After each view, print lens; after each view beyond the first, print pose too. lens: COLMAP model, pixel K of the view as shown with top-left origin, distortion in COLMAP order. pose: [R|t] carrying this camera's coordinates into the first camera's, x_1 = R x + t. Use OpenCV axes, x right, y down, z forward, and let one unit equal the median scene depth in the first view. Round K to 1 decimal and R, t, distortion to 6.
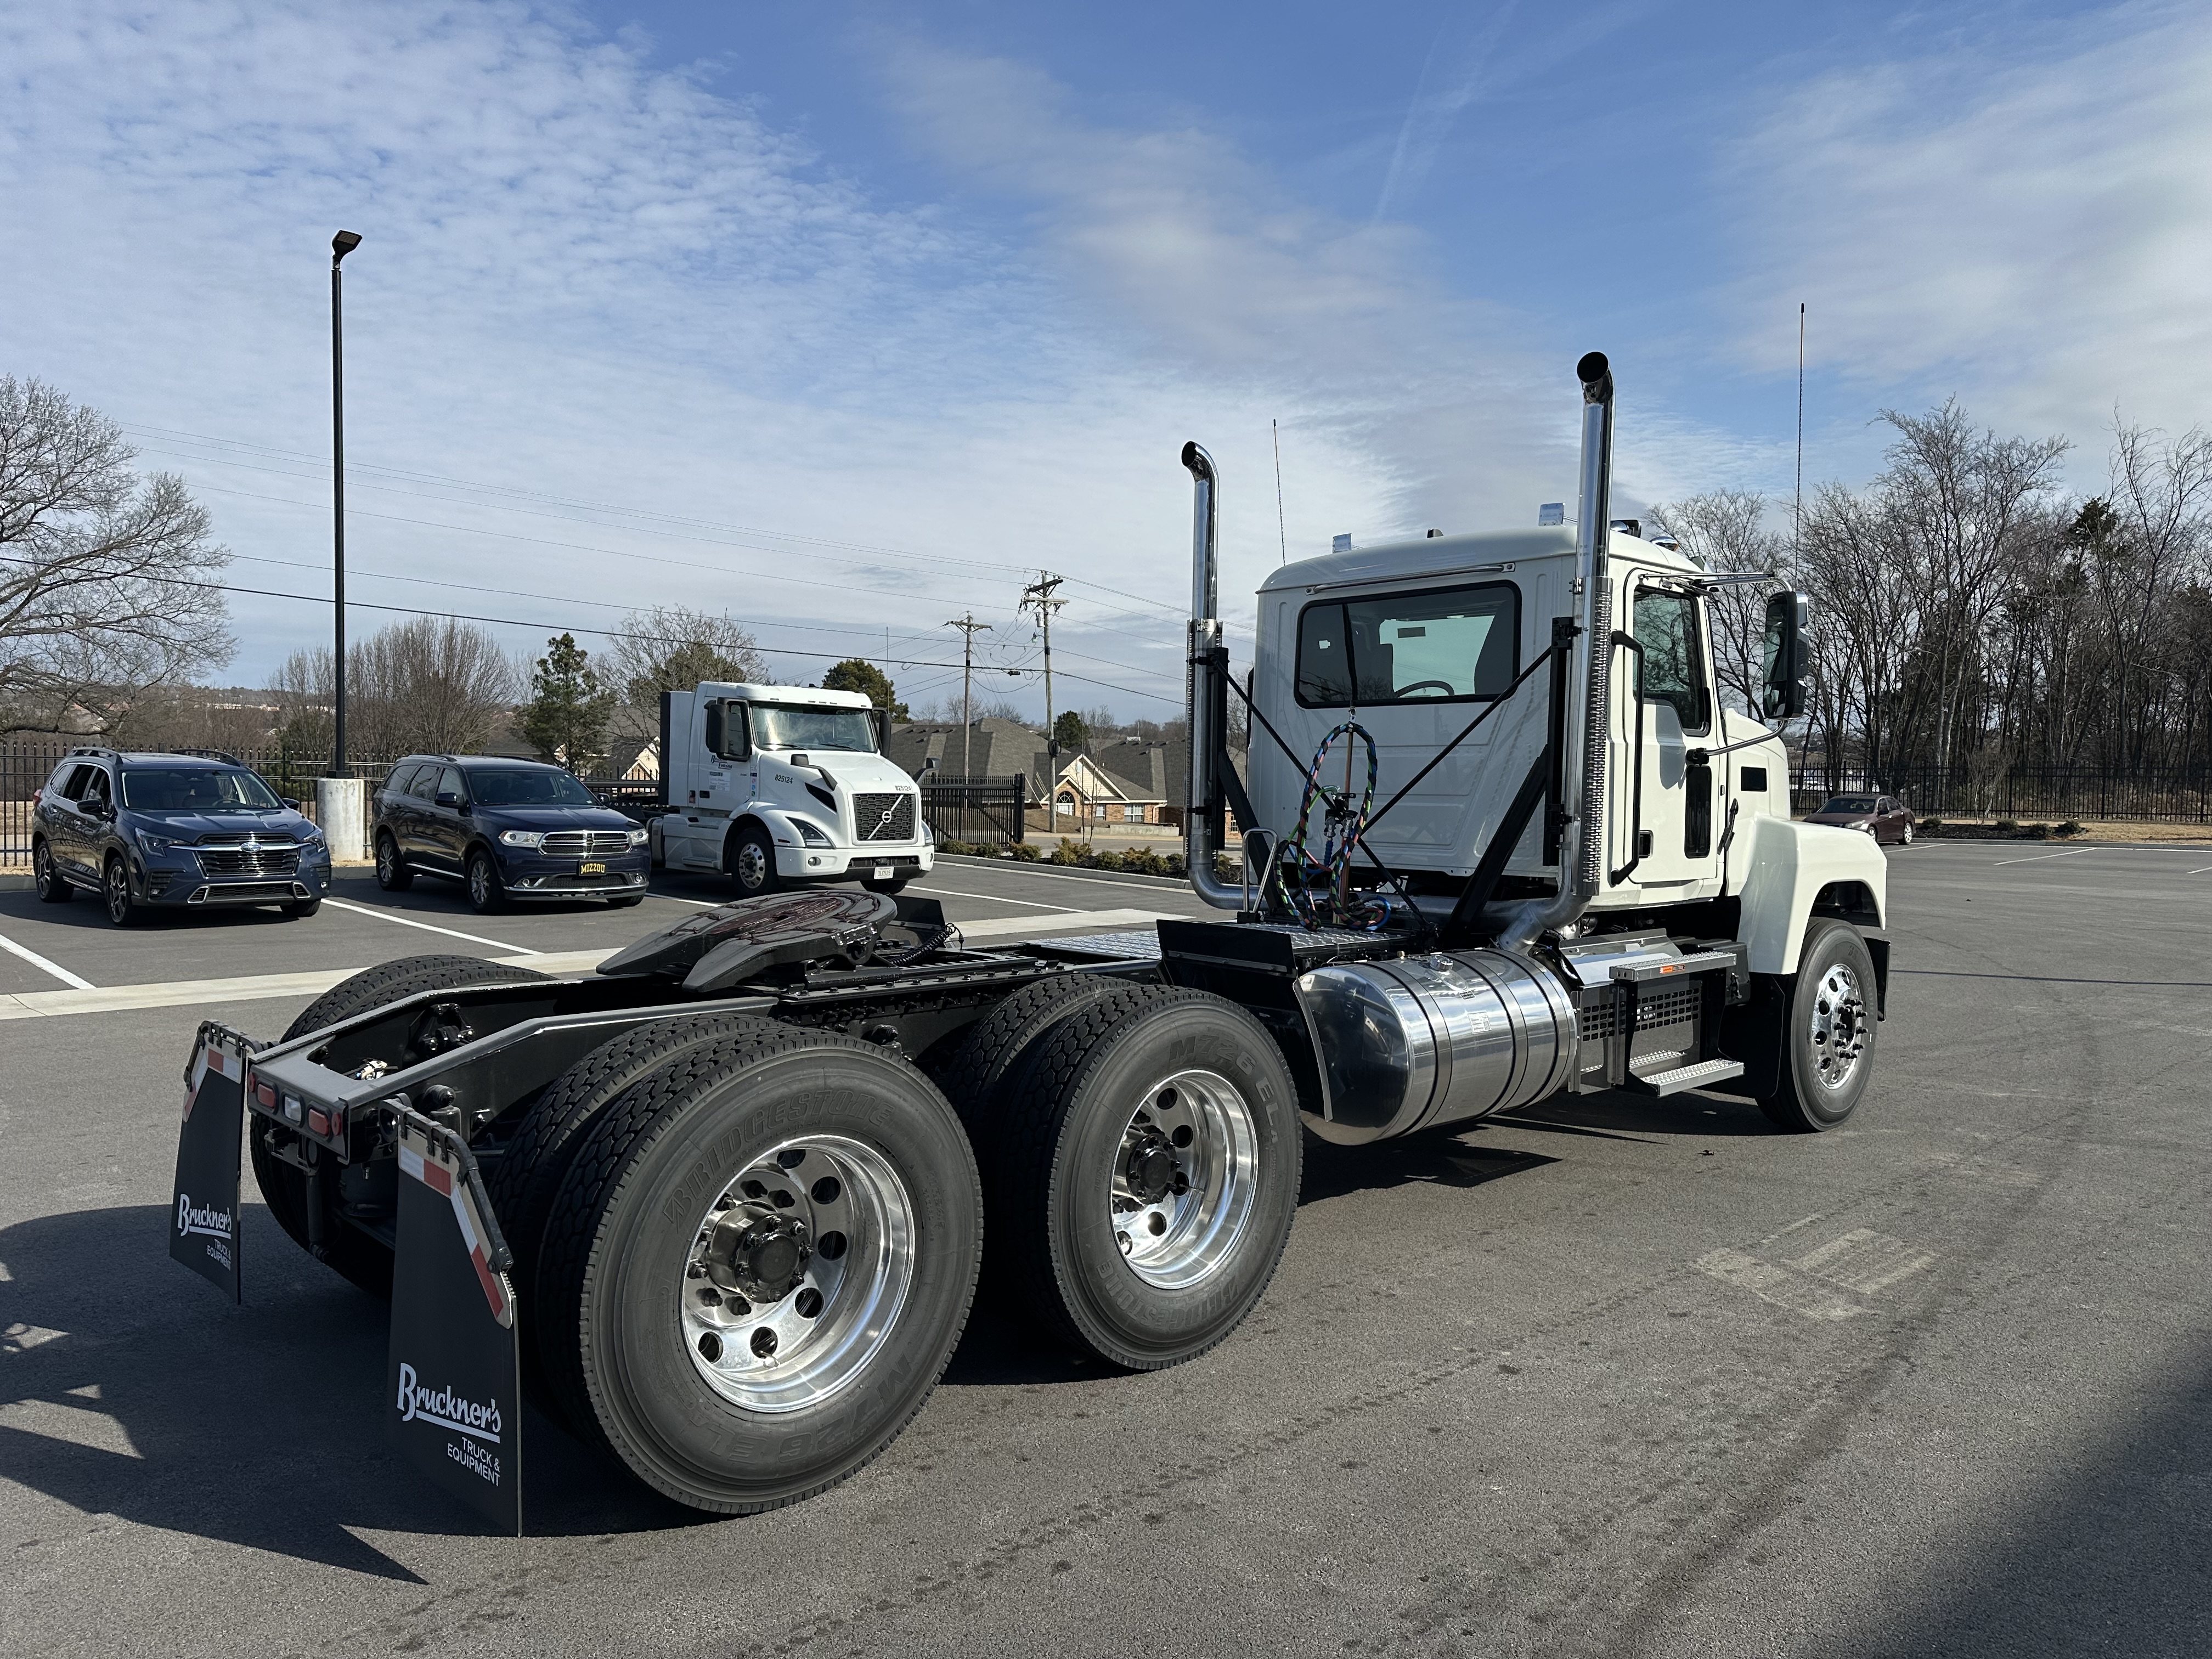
lens RADIAL K [[1573.2, 0, 1111.4], [0, 1573.2, 850.9], [0, 0, 1]] dist [0.030056, -0.023984]
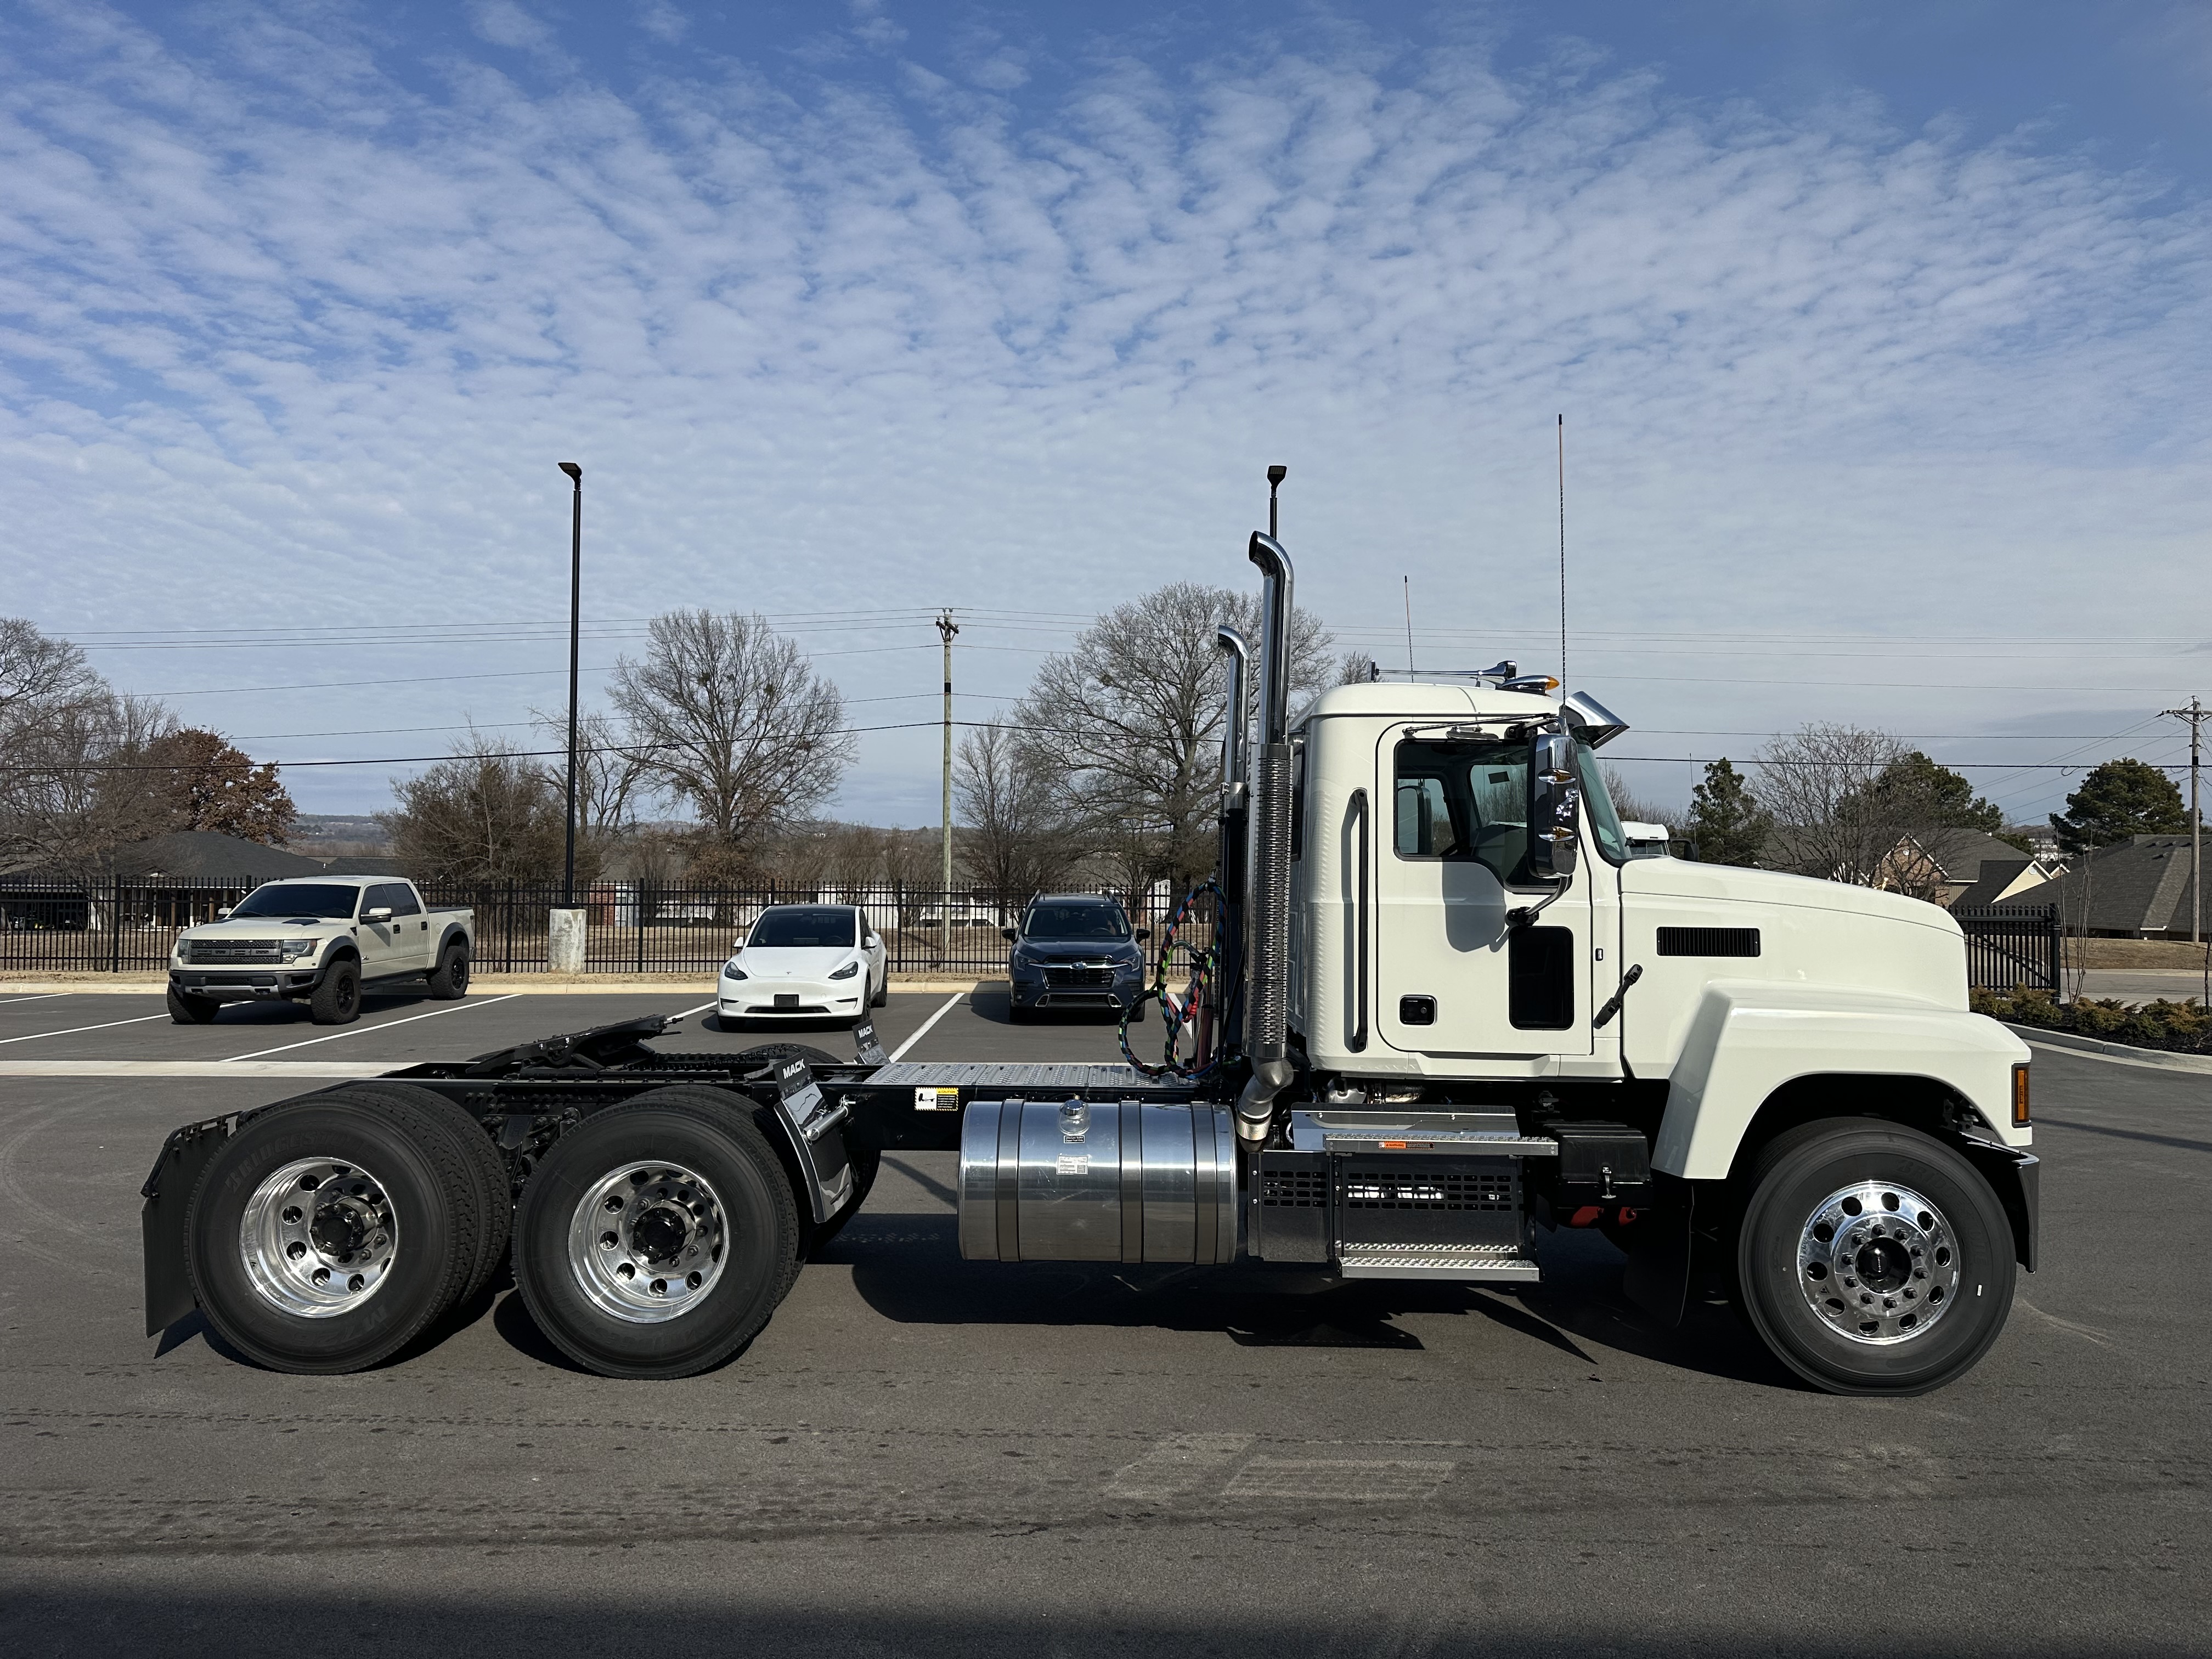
lens RADIAL K [[1573.2, 0, 1088.4], [0, 1573.2, 815.4], [0, 0, 1]] dist [0.030056, -0.023984]
pose [[0.706775, -0.038271, -0.706403, 1.044972], [-0.032435, 0.995733, -0.086398, -0.039479], [0.706695, 0.083976, 0.702517, 0.228511]]
